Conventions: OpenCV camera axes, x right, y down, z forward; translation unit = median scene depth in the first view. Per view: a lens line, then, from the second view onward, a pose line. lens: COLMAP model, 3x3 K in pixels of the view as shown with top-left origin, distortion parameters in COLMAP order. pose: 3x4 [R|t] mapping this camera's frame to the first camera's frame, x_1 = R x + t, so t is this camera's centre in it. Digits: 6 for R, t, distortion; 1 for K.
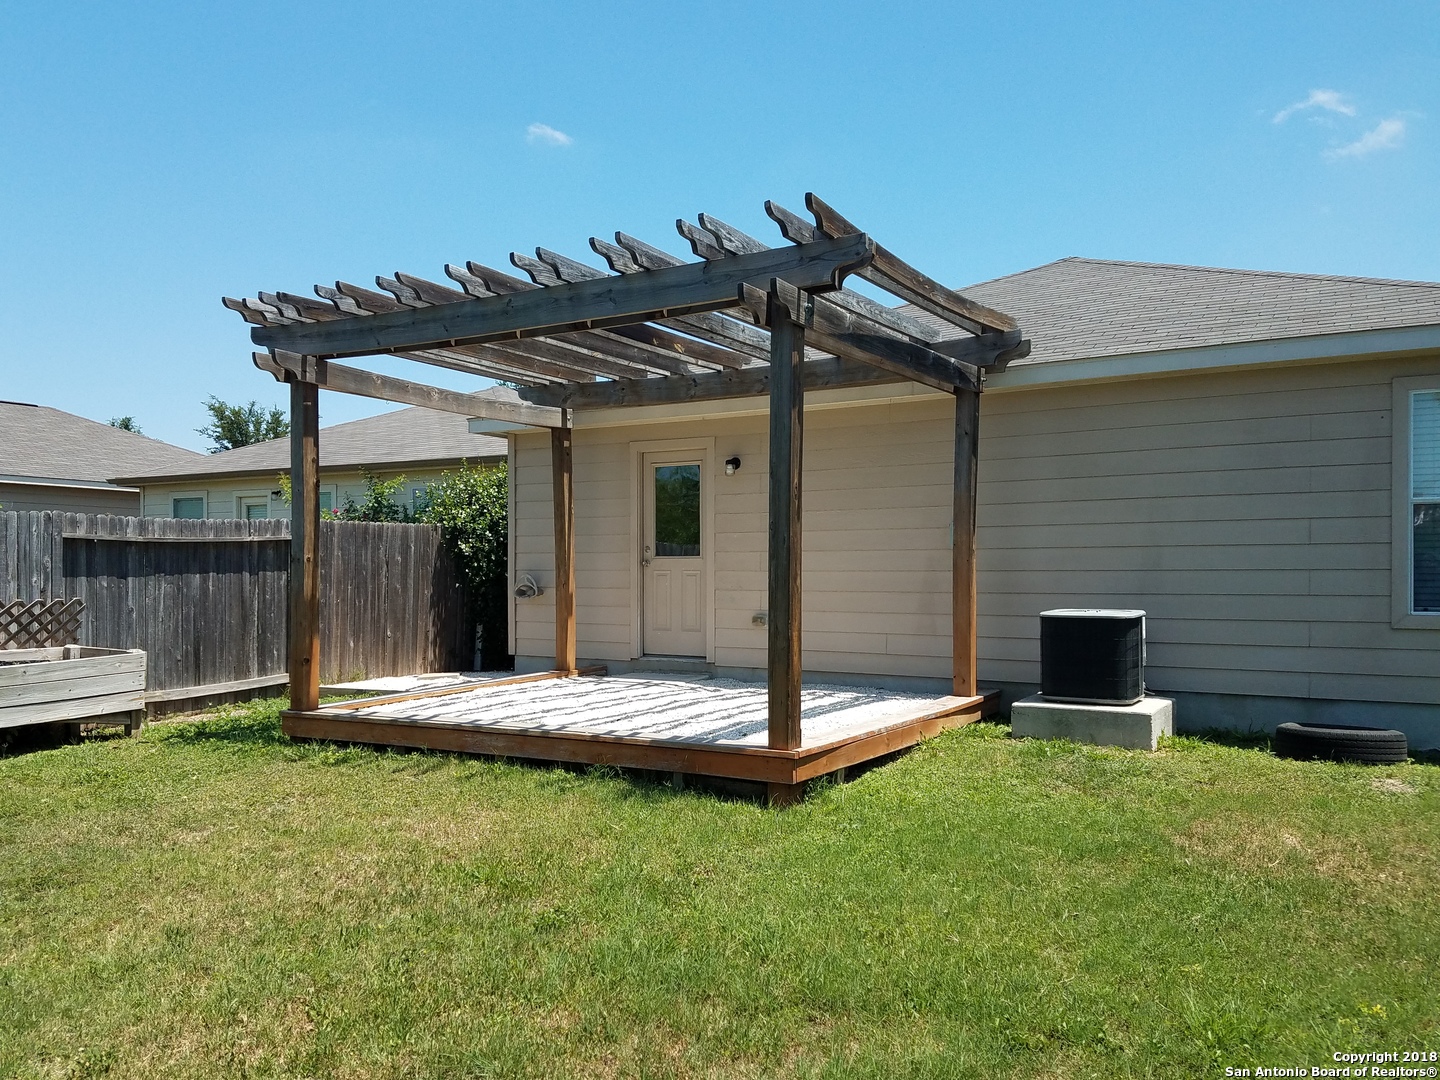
lens RADIAL K [[1162.9, 0, 718.6], [0, 1162.9, 540.4], [0, 0, 1]] dist [0.088305, -0.089540]
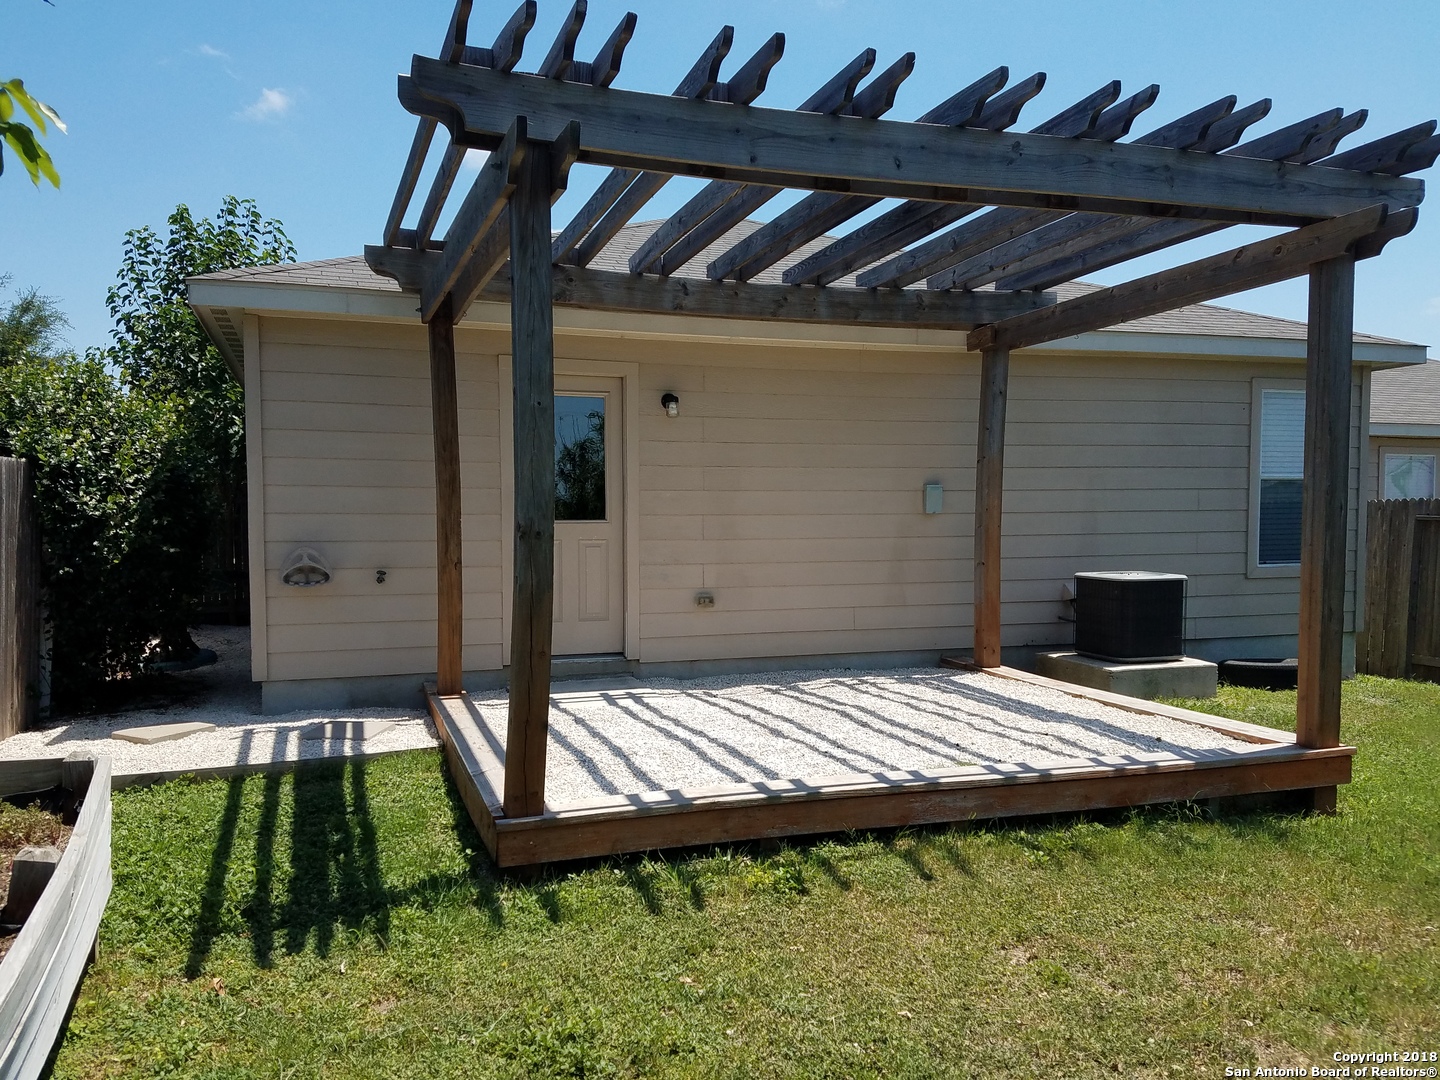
lens RADIAL K [[1162.9, 0, 720.7], [0, 1162.9, 546.1], [0, 0, 1]] dist [0.088305, -0.089540]
pose [[0.637682, -0.022059, 0.769984, -0.748357], [-0.016798, 0.998954, 0.042531, -0.003629], [-0.770117, -0.040055, 0.636644, 0.633226]]
